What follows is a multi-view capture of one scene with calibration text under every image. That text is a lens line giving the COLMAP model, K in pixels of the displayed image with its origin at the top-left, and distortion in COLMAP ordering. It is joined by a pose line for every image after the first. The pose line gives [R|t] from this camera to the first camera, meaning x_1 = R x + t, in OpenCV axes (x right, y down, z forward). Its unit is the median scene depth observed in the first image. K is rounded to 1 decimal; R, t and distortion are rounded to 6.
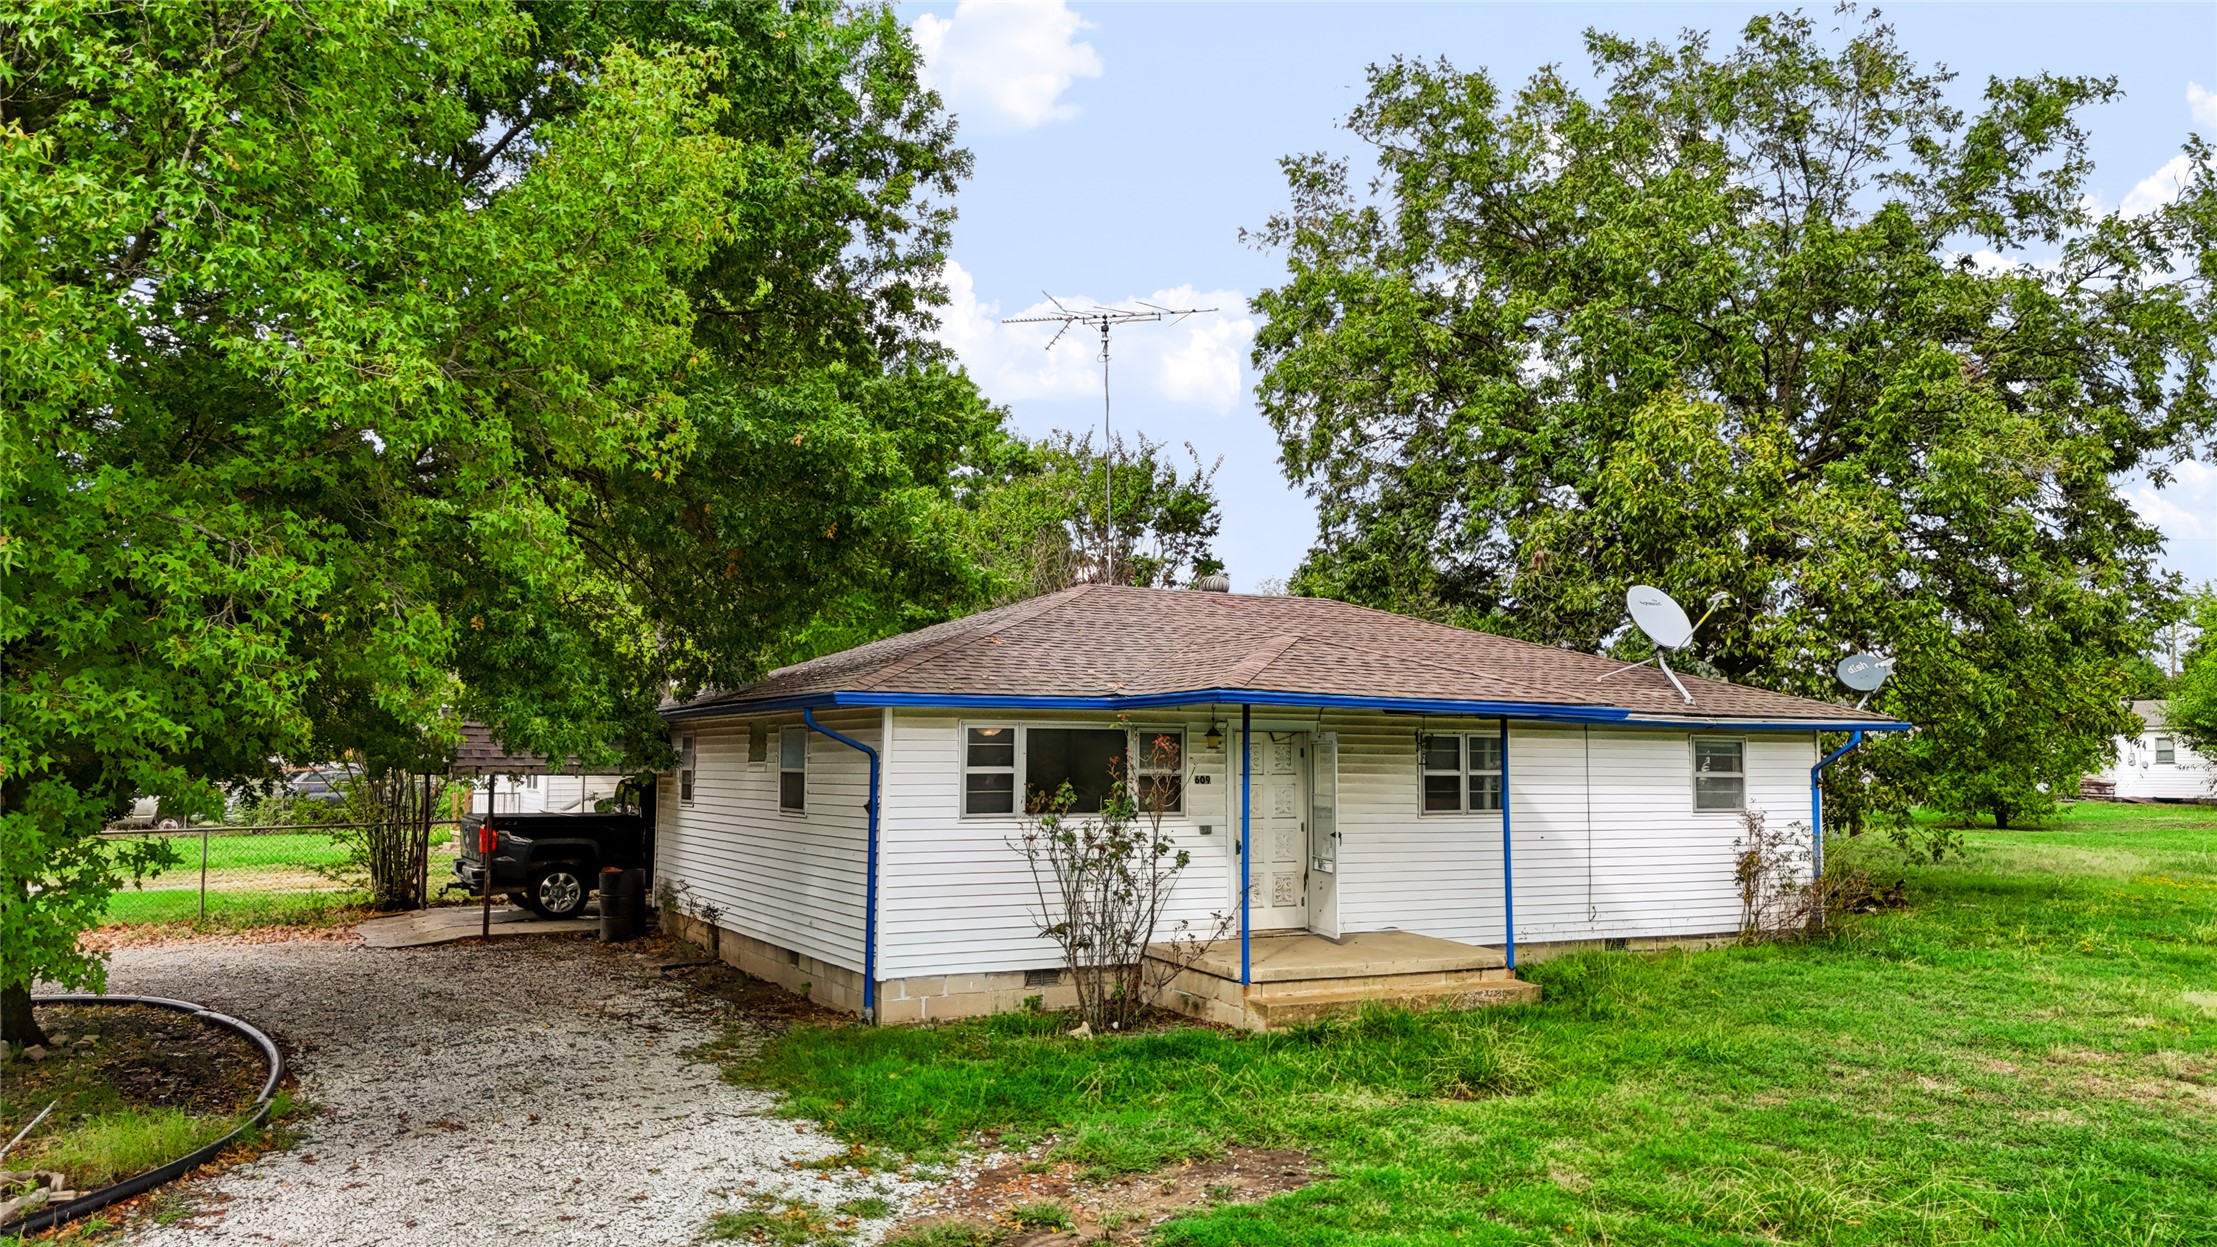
lens RADIAL K [[1671.4, 0, 1089.8], [0, 1671.4, 607.1], [0, 0, 1]] dist [0.060885, -0.004881]
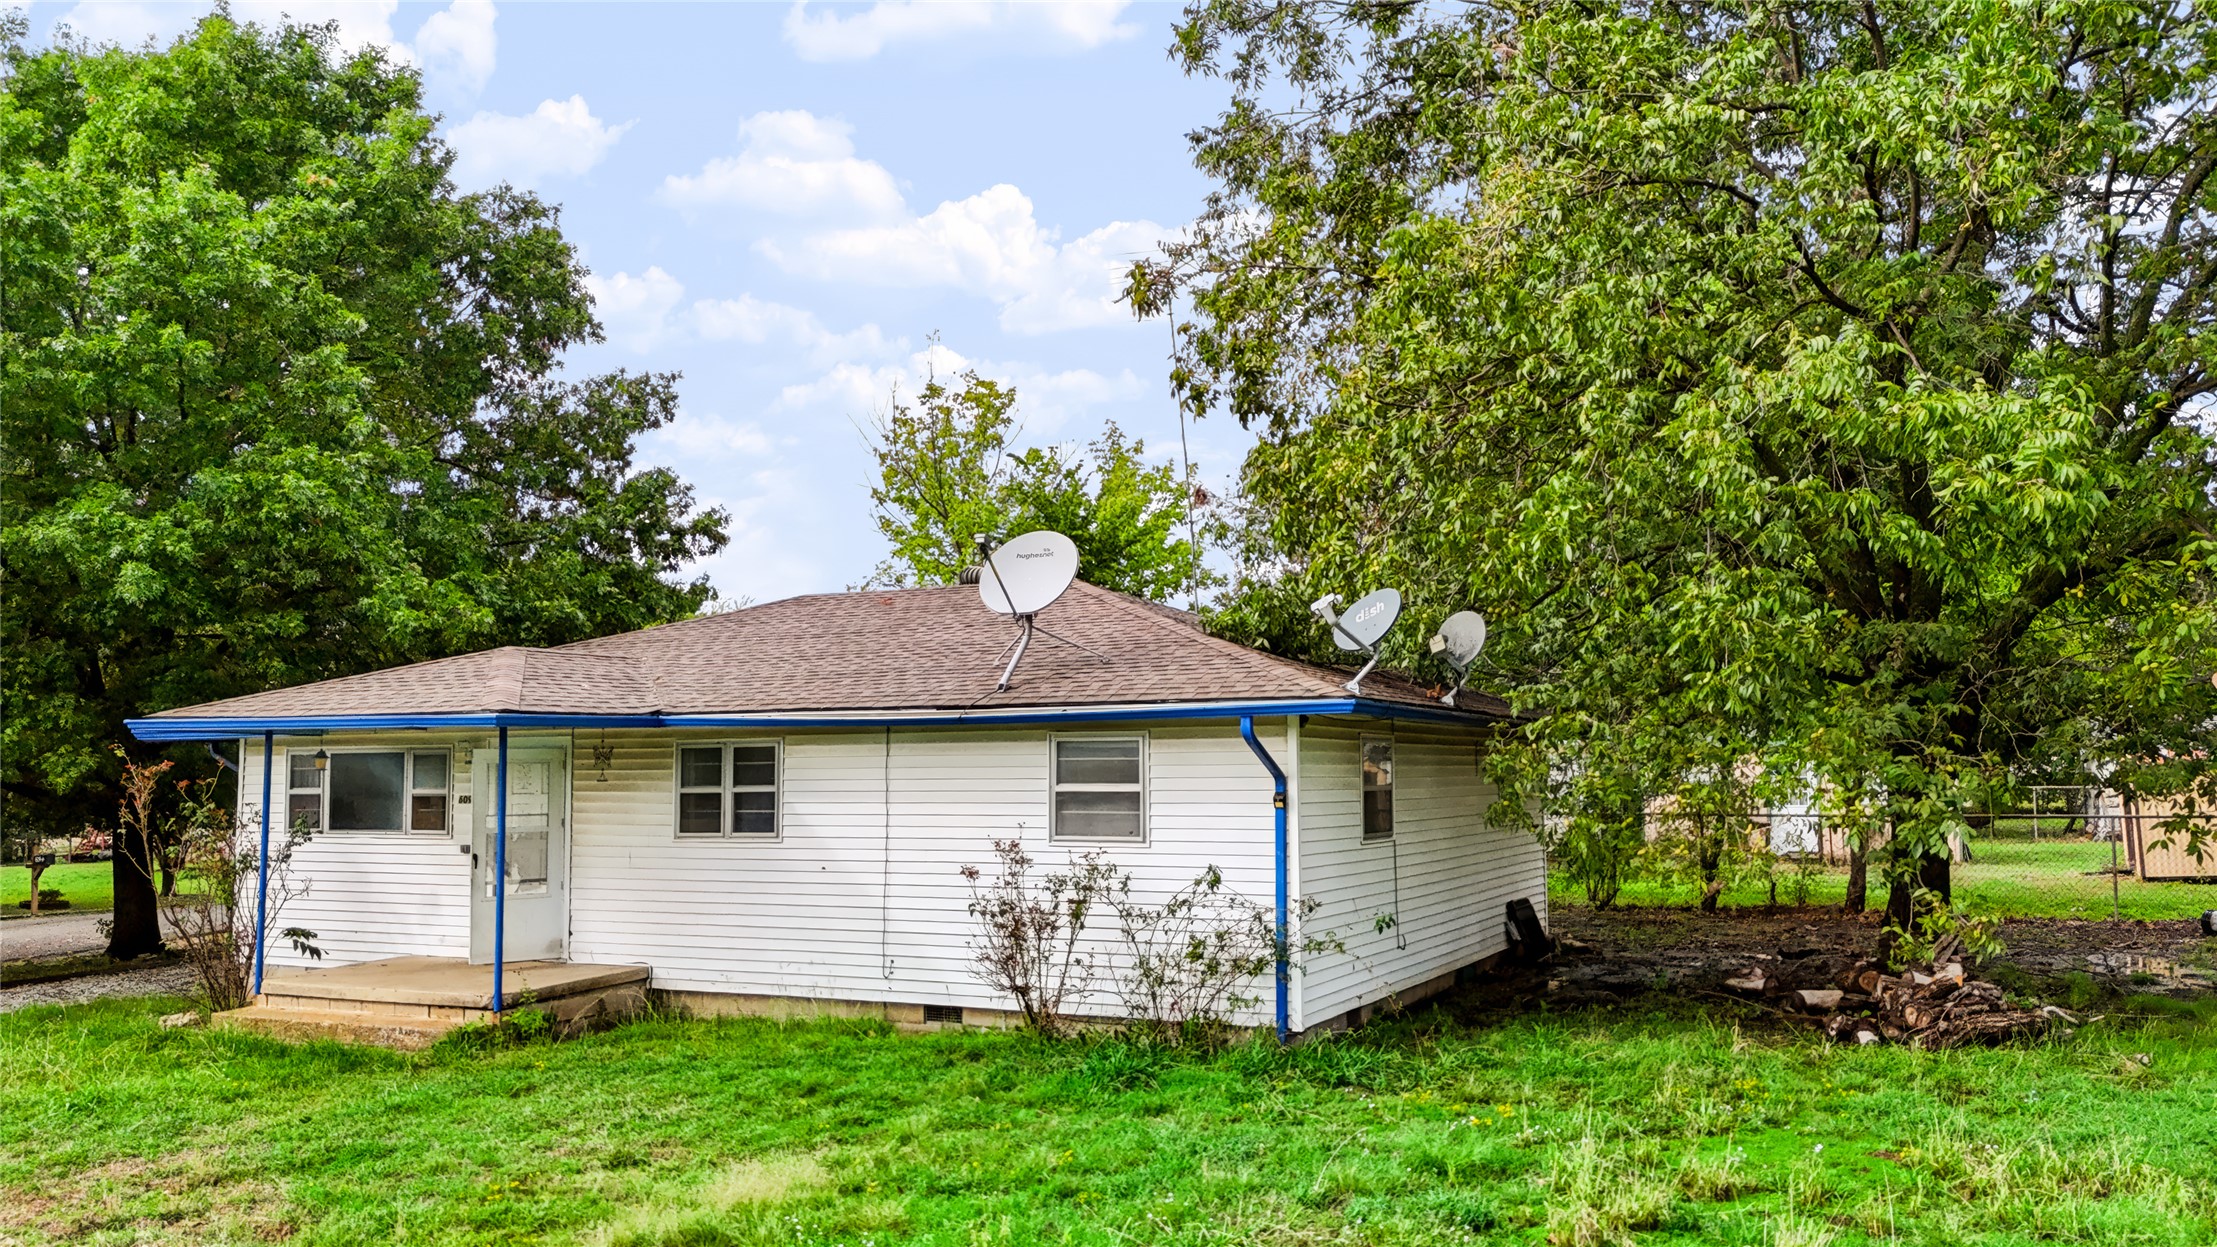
lens RADIAL K [[1671.4, 0, 1113.9], [0, 1671.4, 633.5], [0, 0, 1]] dist [0.060885, -0.004881]
pose [[0.584351, -0.081510, -0.807397, 1.042235], [0.081186, 0.995823, -0.041774, 0.072268], [0.807430, -0.041139, 0.588528, 0.666899]]
